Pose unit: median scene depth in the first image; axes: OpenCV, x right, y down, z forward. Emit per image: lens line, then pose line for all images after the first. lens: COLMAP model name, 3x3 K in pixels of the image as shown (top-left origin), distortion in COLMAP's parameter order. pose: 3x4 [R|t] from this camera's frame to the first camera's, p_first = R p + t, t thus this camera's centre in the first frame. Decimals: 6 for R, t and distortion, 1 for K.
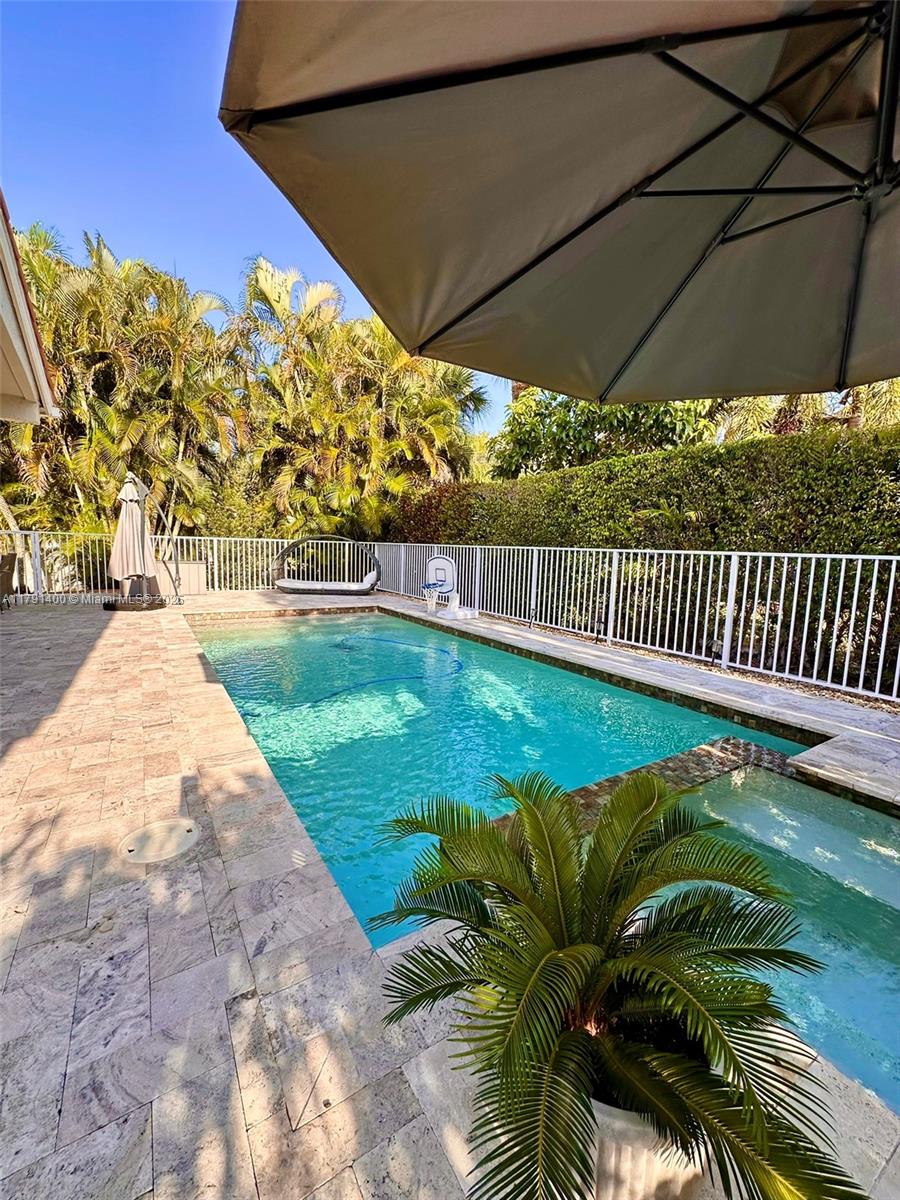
lens RADIAL K [[480.2, 0, 449.0], [0, 480.2, 595.8], [0, 0, 1]] dist [-0.000208, 0.000123]
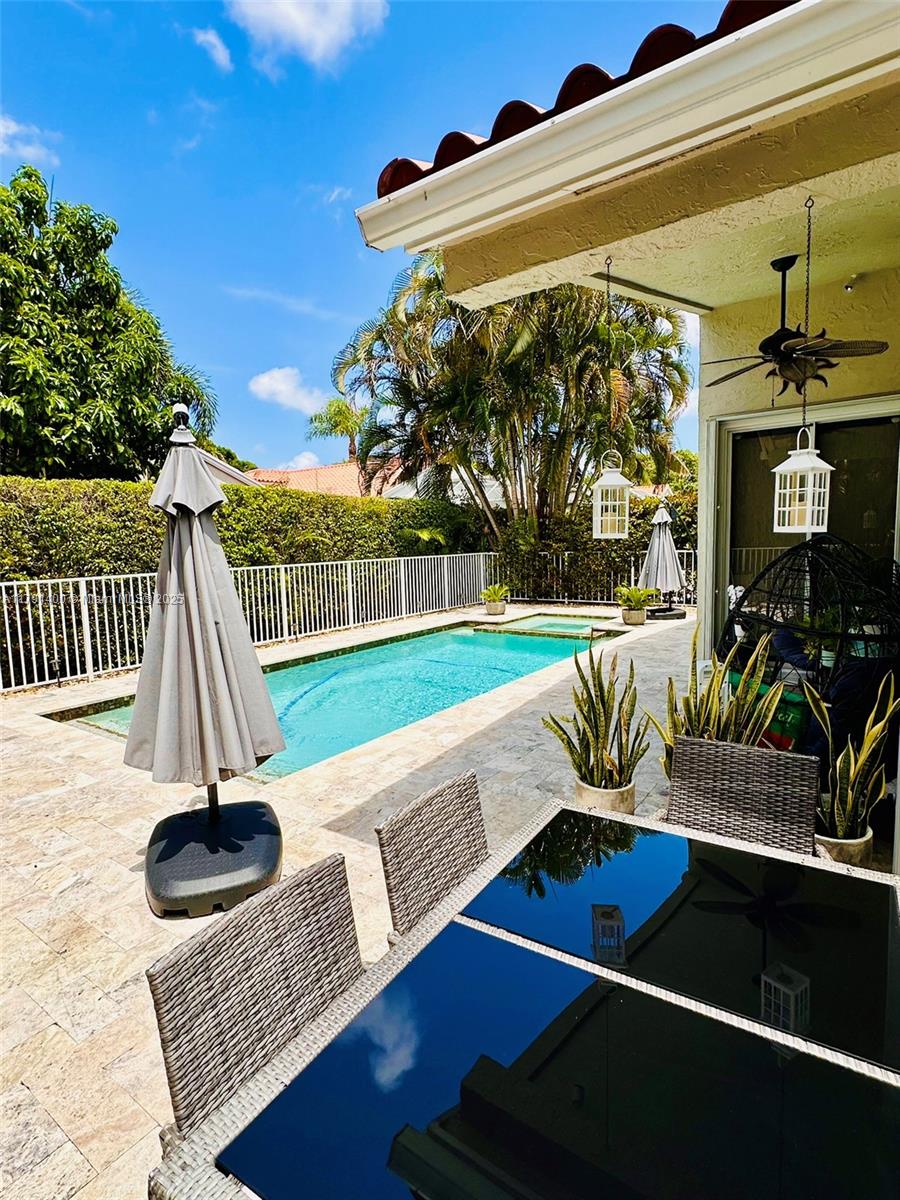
lens RADIAL K [[607.1, 0, 454.9], [0, 607.1, 603.2], [0, 0, 1]] dist [0.002578, -0.001443]
pose [[-0.387431, -0.093719, 0.917122, -1.849528], [0.131418, 0.979045, 0.155564, -0.287241], [-0.912484, 0.180797, -0.366997, 1.960755]]
